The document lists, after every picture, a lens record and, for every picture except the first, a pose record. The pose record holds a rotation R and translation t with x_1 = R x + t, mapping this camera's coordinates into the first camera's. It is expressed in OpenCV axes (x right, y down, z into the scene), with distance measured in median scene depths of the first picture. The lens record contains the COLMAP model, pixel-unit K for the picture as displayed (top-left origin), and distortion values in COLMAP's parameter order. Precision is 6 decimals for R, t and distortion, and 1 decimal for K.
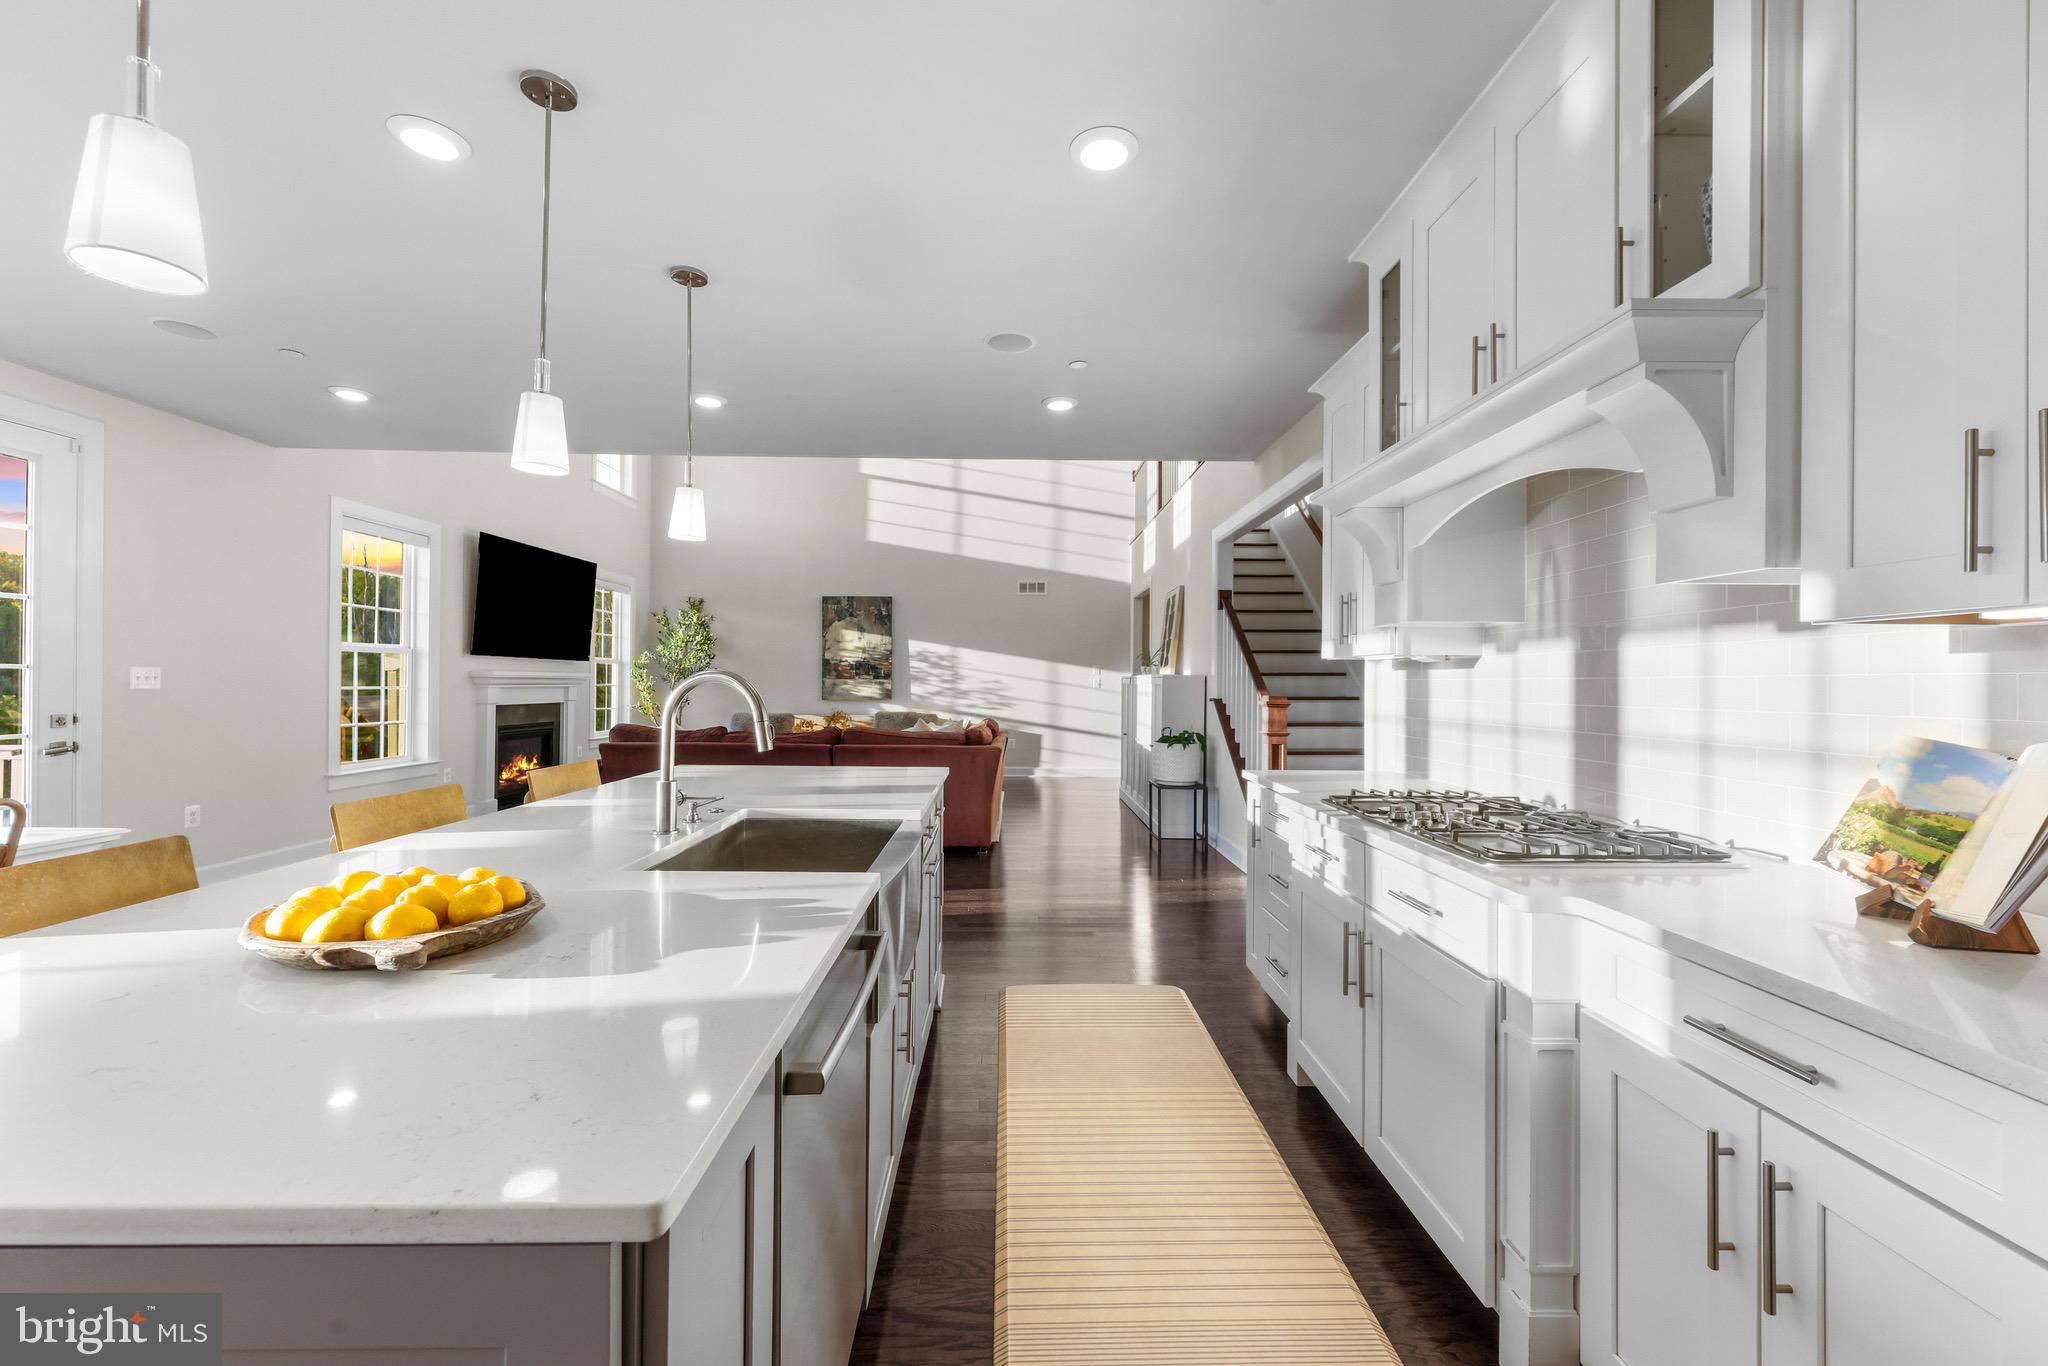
lens RADIAL K [[827.3, 0, 1021.2], [0, 827.3, 684.5], [0, 0, 1]] dist [-0.000185, -0.000230]
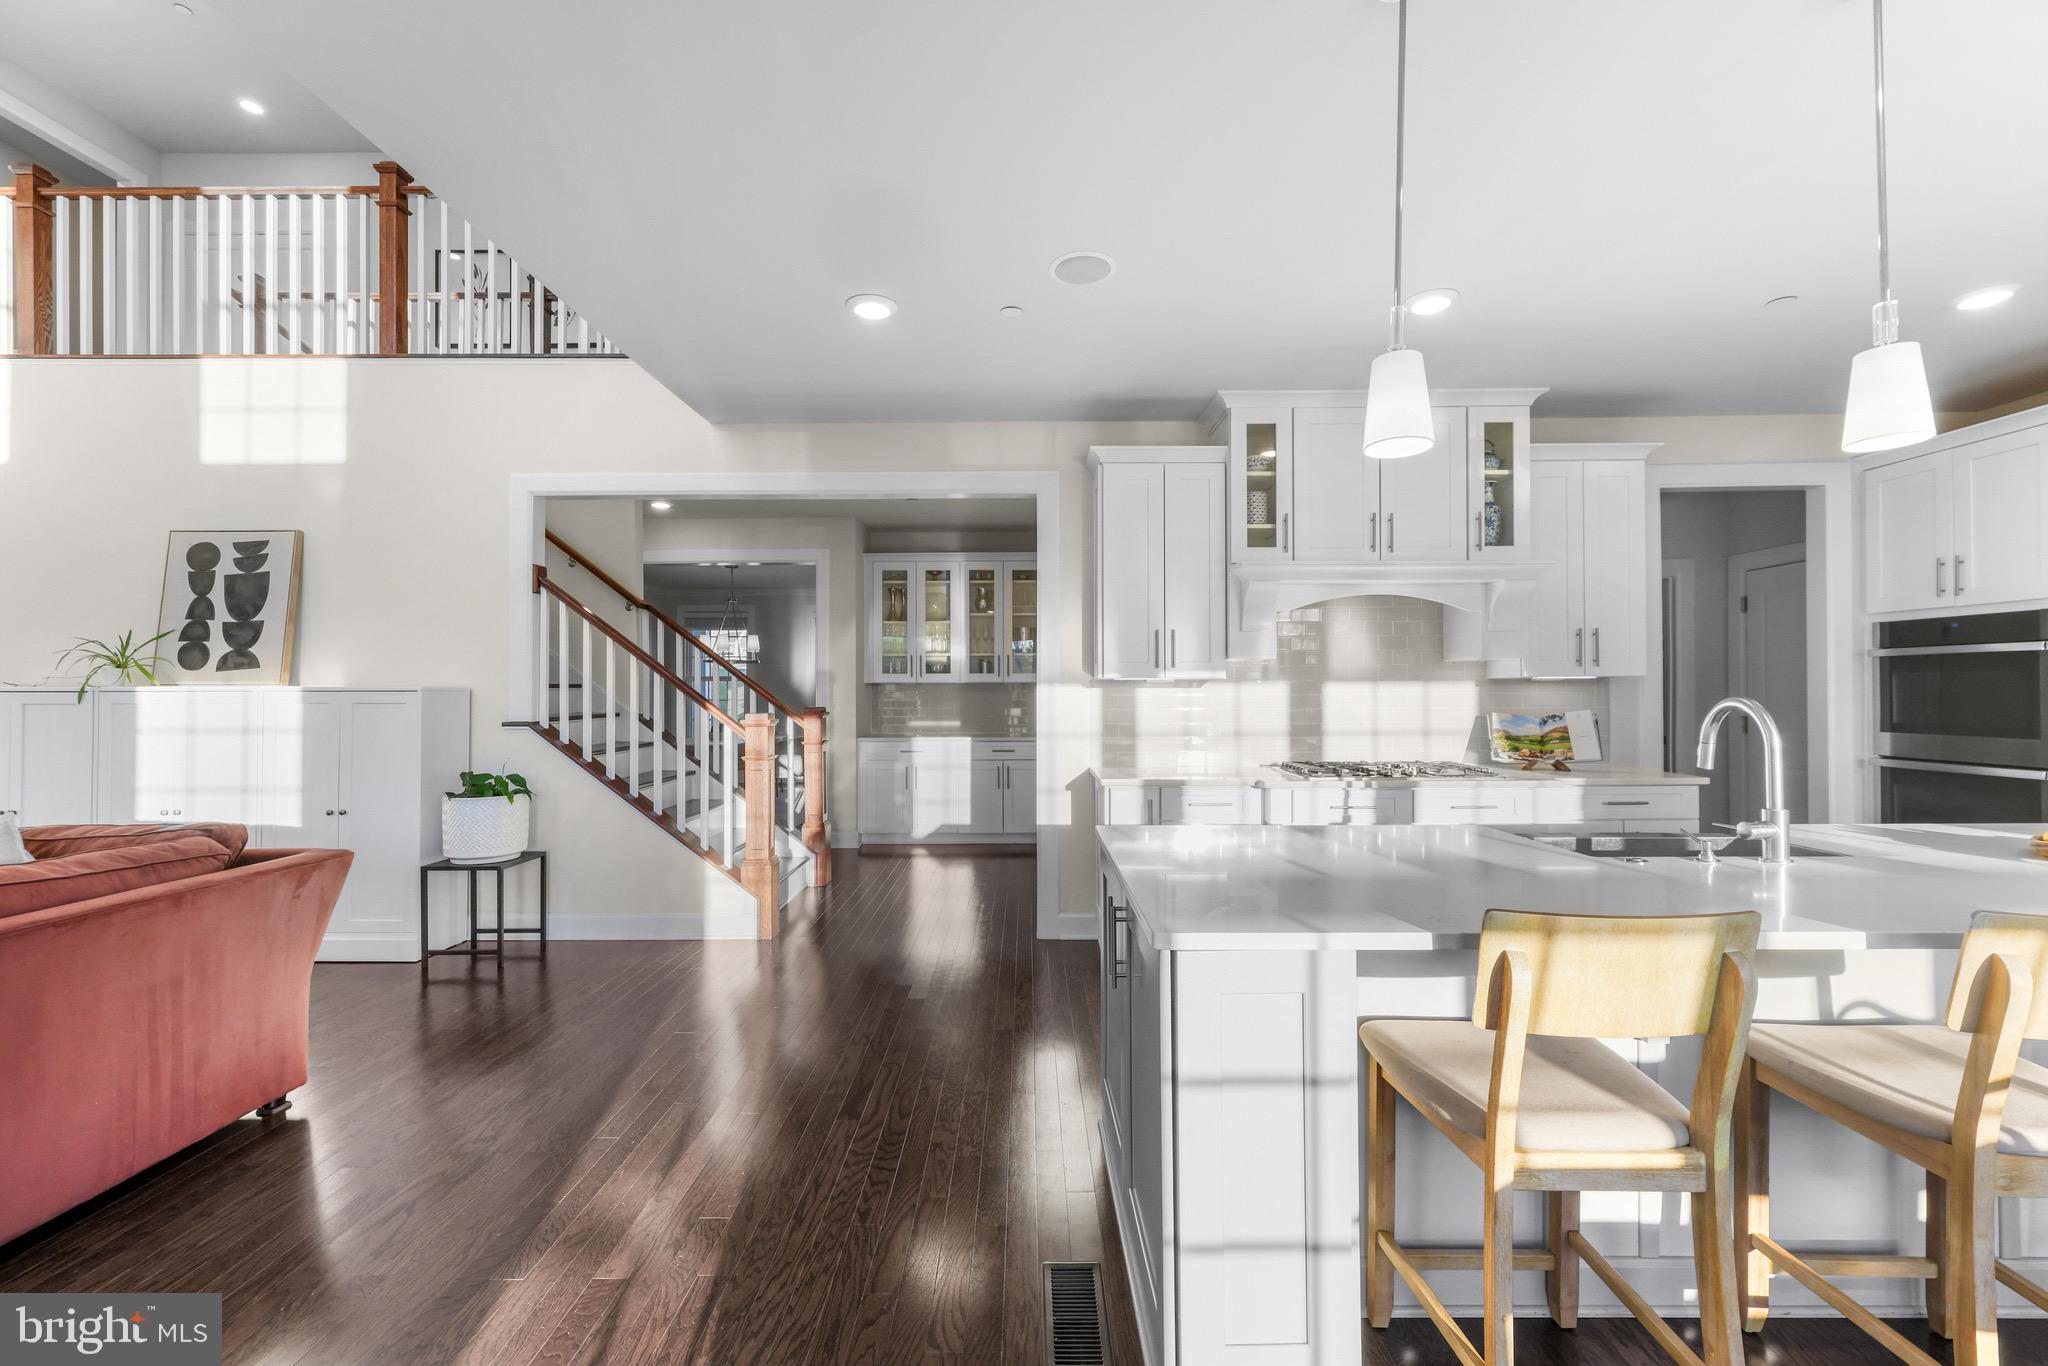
lens RADIAL K [[839.5, 0, 1015.1], [0, 839.5, 685.5], [0, 0, 1]] dist [0.000365, -0.000034]
pose [[0.027860, -0.000649, 0.999612, -0.279624], [0.005242, 0.999986, 0.000503, -0.007510], [-0.999598, 0.005226, 0.027863, 0.360501]]
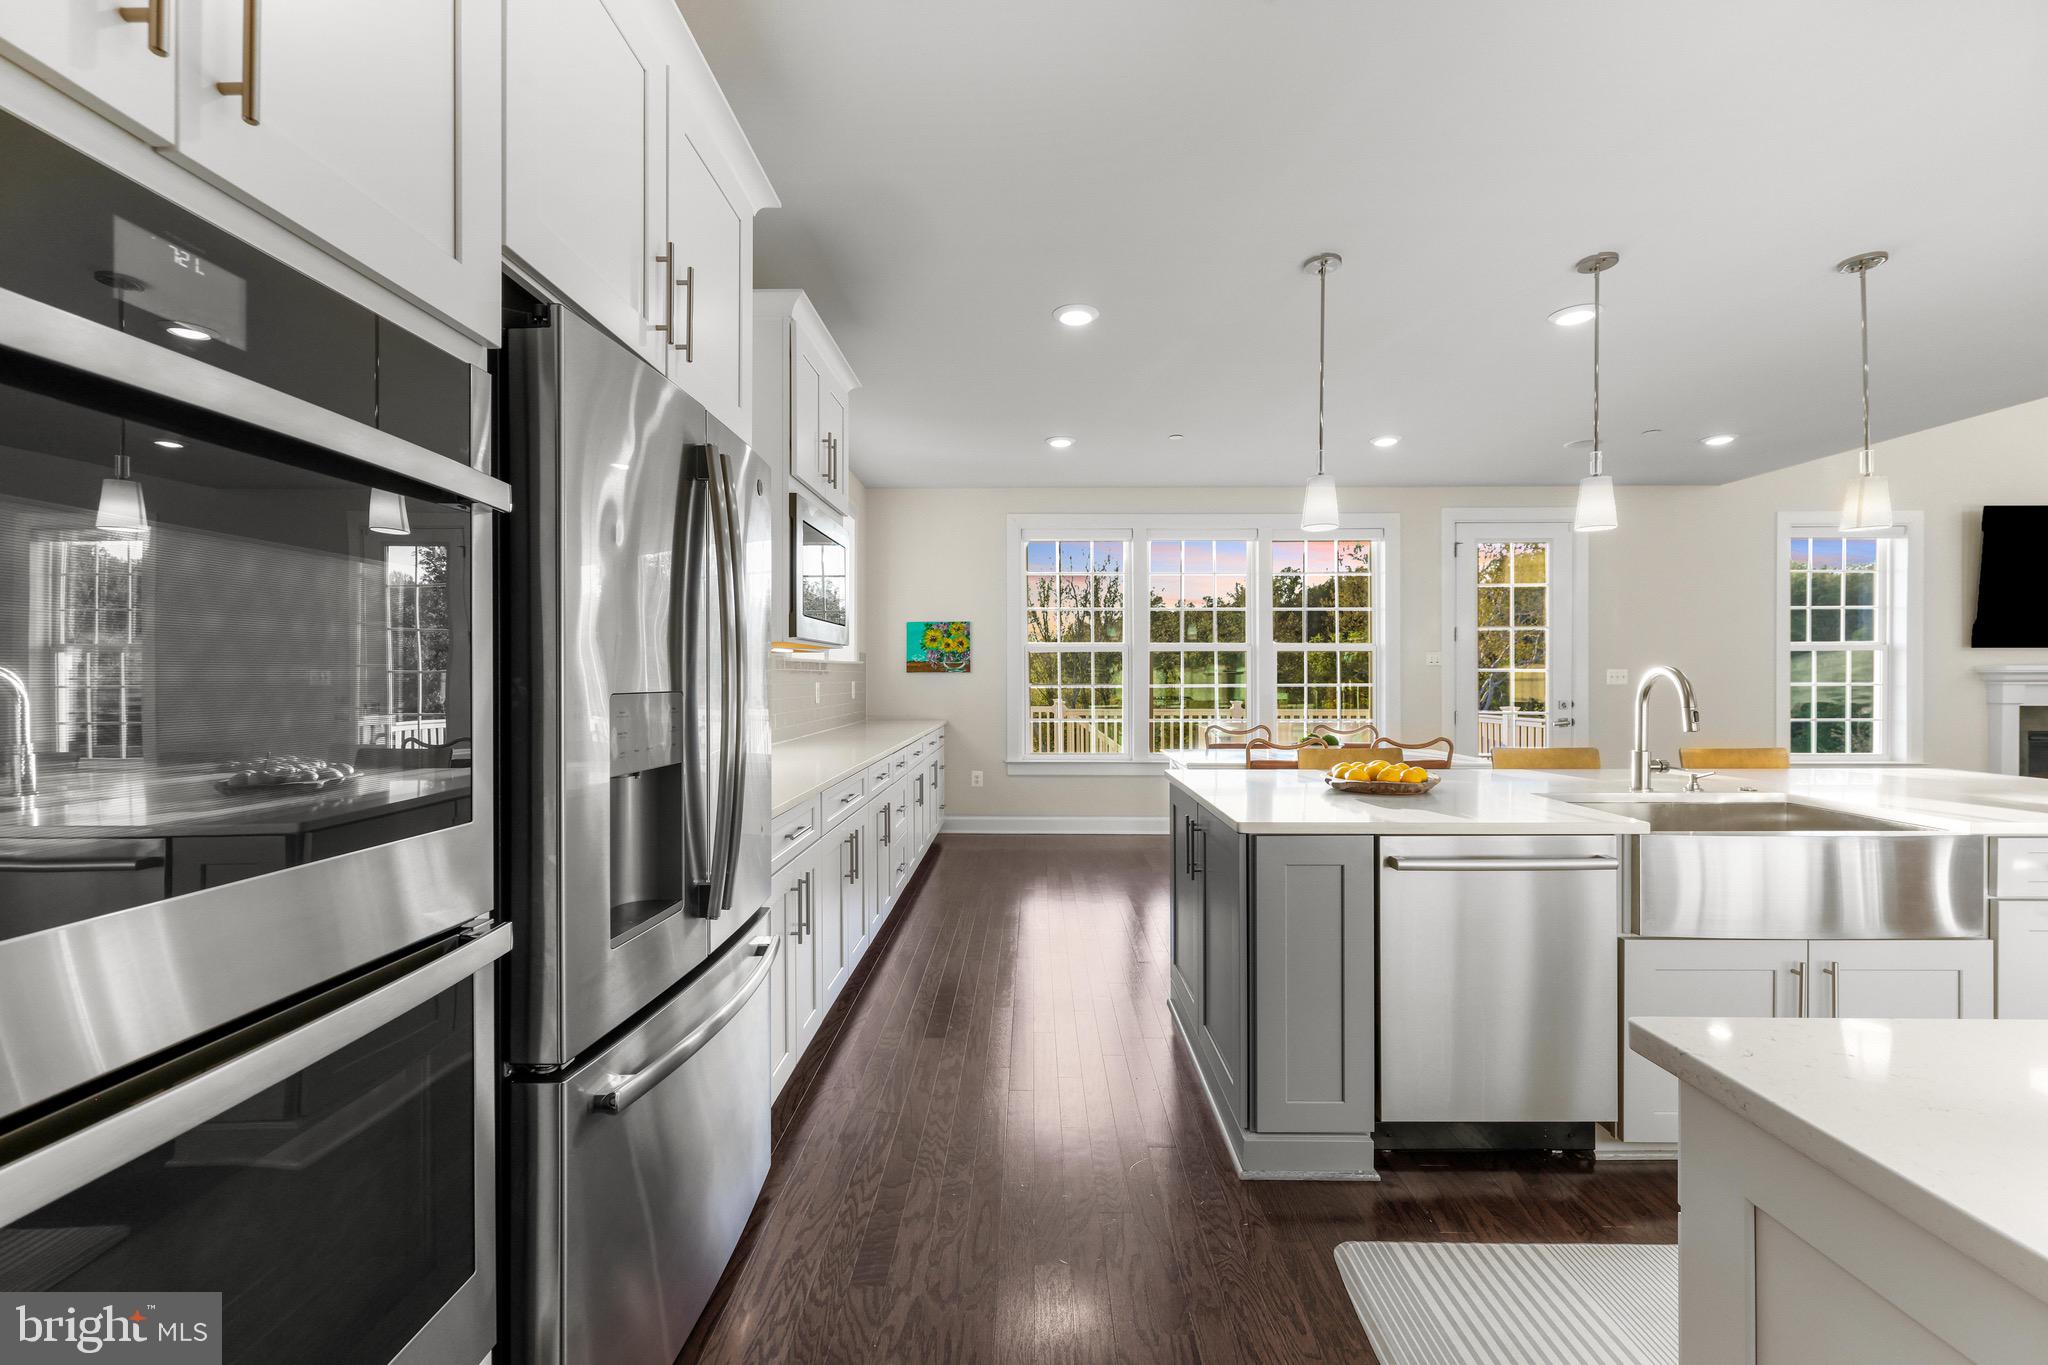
lens RADIAL K [[829.6, 0, 1020.5], [0, 829.6, 678.5], [0, 0, 1]] dist [0.001704, 0.000106]
pose [[-0.033578, -0.007198, -0.999410, 0.180024], [0.000431, 0.999974, -0.007216, 0.002038], [0.999436, -0.000673, -0.033574, 0.010400]]
